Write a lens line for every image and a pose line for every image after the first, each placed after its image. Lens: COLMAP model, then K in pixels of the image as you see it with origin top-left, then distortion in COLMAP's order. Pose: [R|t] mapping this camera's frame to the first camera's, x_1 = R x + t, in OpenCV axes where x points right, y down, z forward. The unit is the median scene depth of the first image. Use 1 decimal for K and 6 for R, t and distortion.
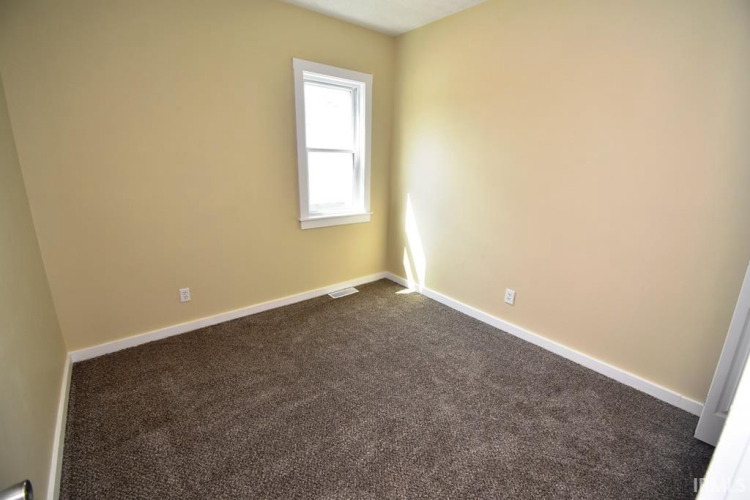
lens RADIAL K [[331.1, 0, 378.9], [0, 331.1, 247.0], [0, 0, 1]] dist [0.022195, -0.026555]
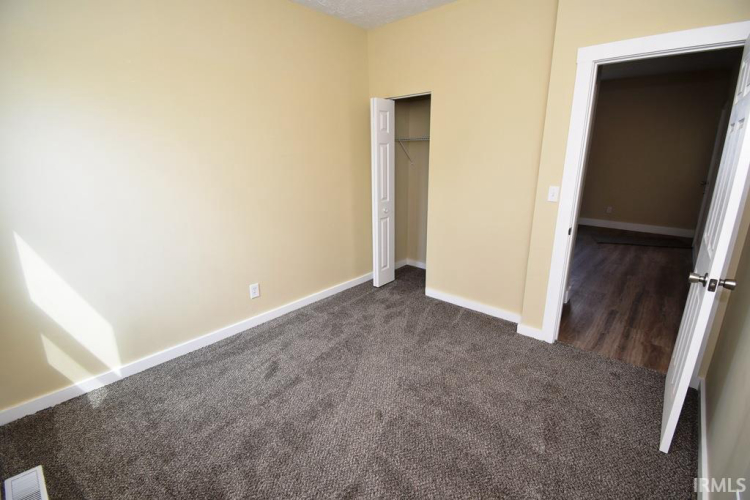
lens RADIAL K [[331.1, 0, 378.9], [0, 331.1, 247.0], [0, 0, 1]] dist [0.022195, -0.026555]
pose [[-0.158426, -0.287363, 0.944629, -0.591917], [0.254549, 0.912485, 0.320276, -0.202786], [-0.953995, 0.291194, -0.071413, 0.661261]]
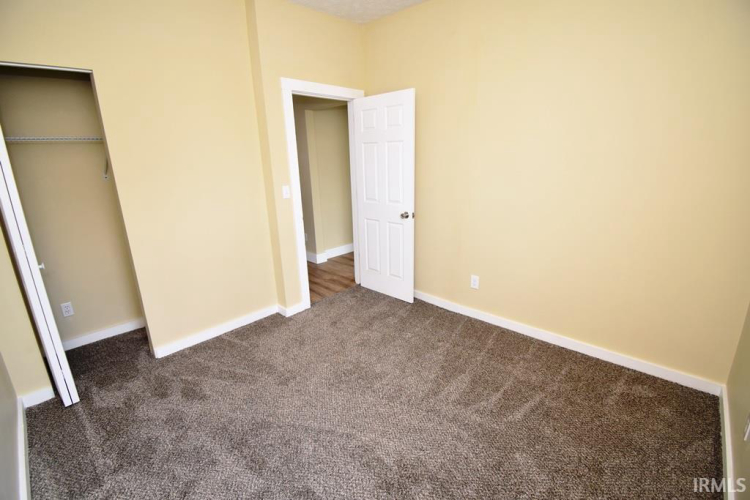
lens RADIAL K [[331.1, 0, 378.9], [0, 331.1, 247.0], [0, 0, 1]] dist [0.022195, -0.026555]
pose [[-0.991214, 0.026509, -0.129586, 0.031556], [-0.040493, 0.871854, 0.488088, -0.310681], [0.125919, 0.489047, -0.863121, 1.154298]]
